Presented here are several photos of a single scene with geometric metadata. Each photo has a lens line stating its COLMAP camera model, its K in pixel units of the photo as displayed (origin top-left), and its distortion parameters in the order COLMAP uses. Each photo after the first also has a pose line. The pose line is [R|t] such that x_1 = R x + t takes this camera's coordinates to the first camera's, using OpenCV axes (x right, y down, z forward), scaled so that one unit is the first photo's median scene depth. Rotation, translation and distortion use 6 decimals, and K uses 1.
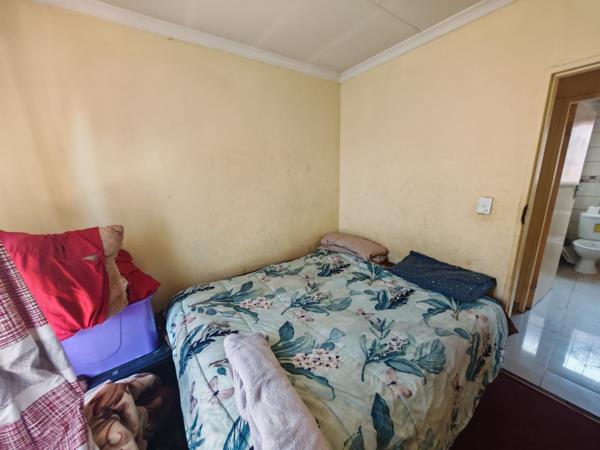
lens RADIAL K [[223.5, 0, 296.8], [0, 223.5, 225.4], [0, 0, 1]] dist [-0.002891, 0.000107]
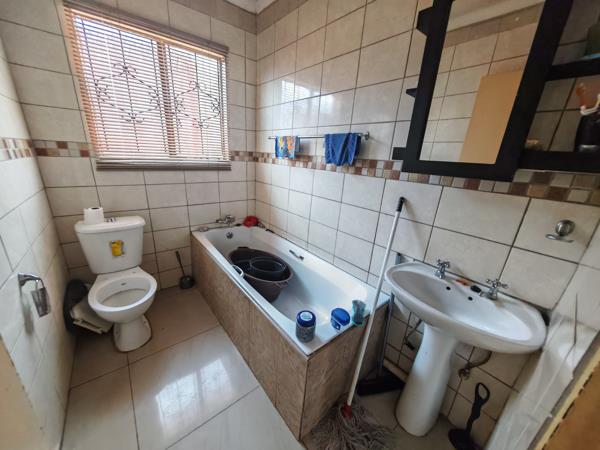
lens RADIAL K [[223.5, 0, 298.1], [0, 223.5, 226.2], [0, 0, 1]] dist [-0.002891, 0.000107]
pose [[-0.080899, -0.298545, 0.950961, 0.829968], [0.164937, 0.936924, 0.308170, -0.123410], [-0.982981, 0.181779, -0.026555, 0.581514]]
